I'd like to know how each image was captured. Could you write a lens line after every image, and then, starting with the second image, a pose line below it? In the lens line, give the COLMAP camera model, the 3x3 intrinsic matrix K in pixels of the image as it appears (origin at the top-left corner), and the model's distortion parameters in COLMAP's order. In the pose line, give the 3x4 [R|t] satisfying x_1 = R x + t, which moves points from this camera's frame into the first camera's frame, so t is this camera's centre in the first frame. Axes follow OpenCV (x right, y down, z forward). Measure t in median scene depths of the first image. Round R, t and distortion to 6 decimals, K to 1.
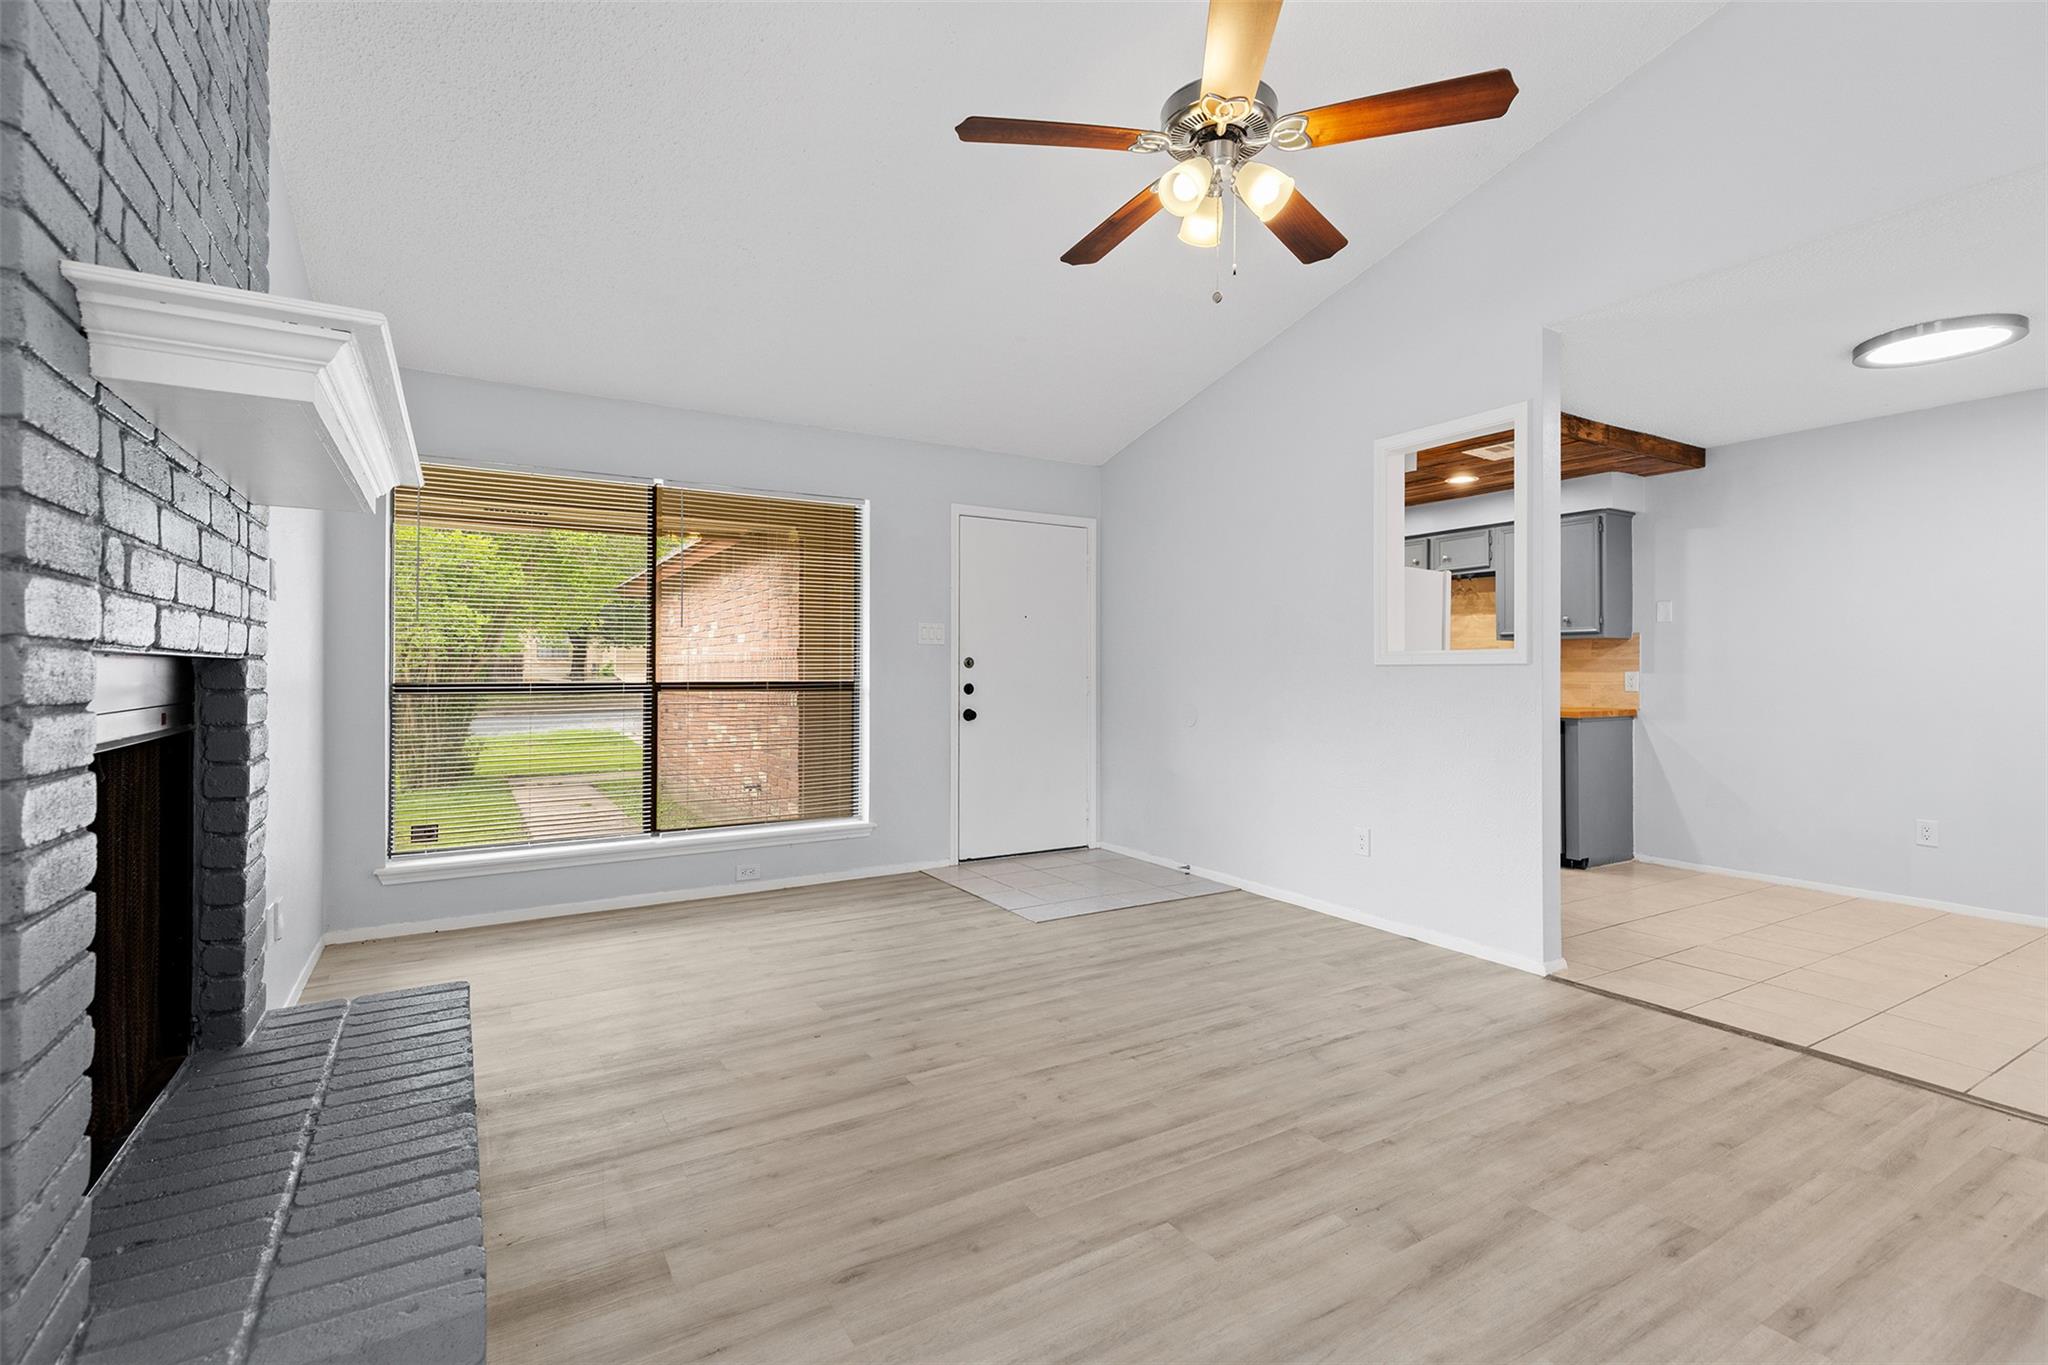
lens RADIAL K [[921.9, 0, 1015.6], [0, 921.9, 669.0], [0, 0, 1]] dist [-0.001620, -0.001298]
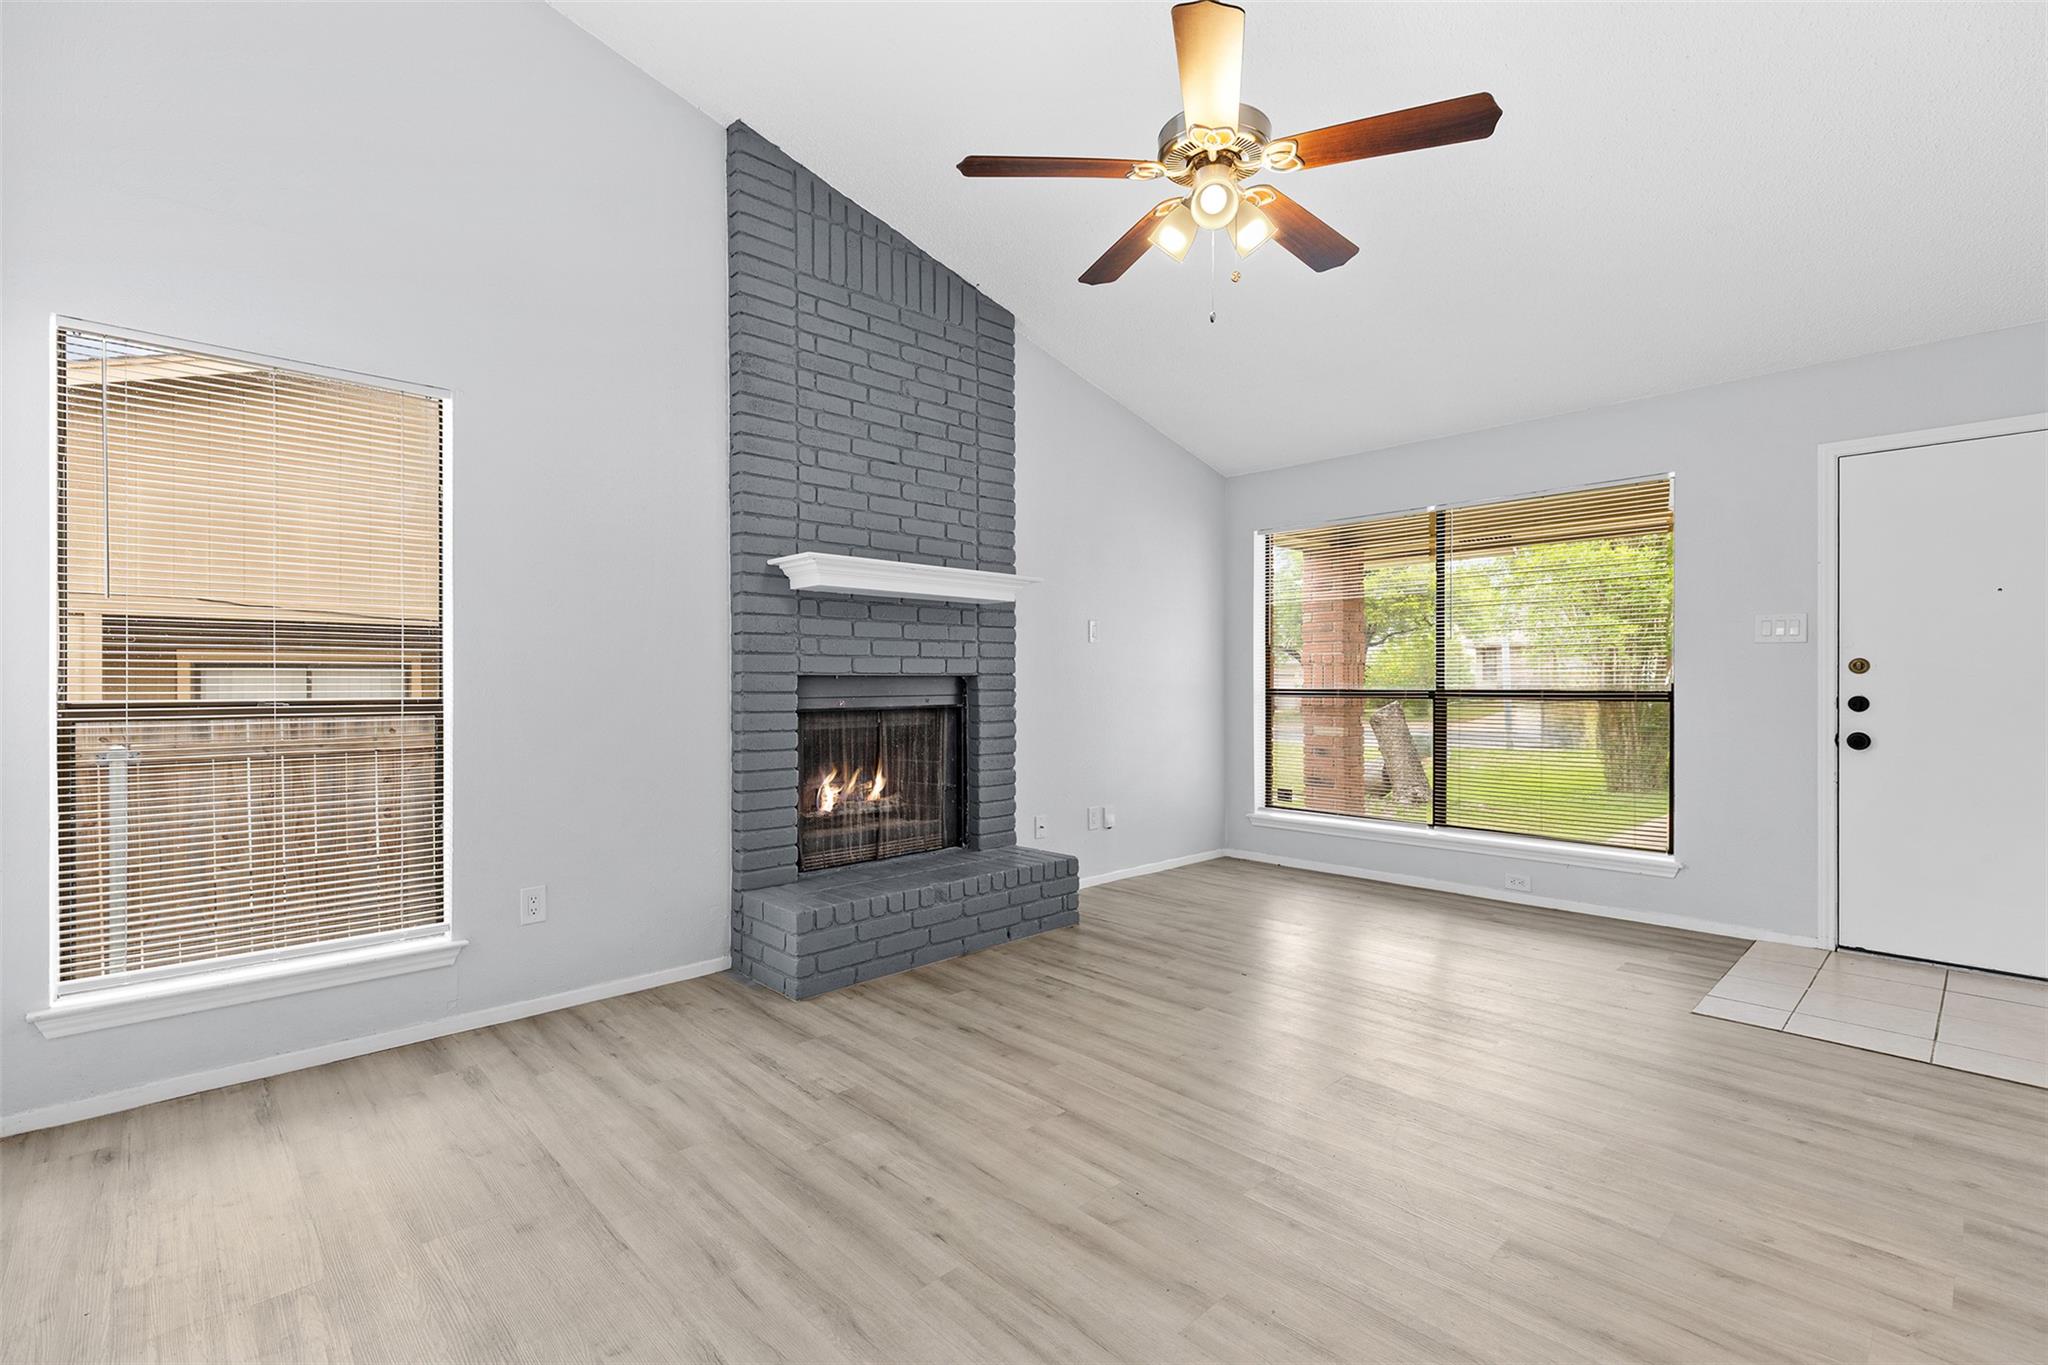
lens RADIAL K [[921.9, 0, 1017.1], [0, 921.9, 685.8], [0, 0, 1]] dist [-0.001620, -0.001298]
pose [[0.215510, 0.005833, -0.976484, 1.045482], [0.004861, 0.999963, 0.007047, 0.000600], [0.976490, -0.006266, 0.215474, 0.494793]]
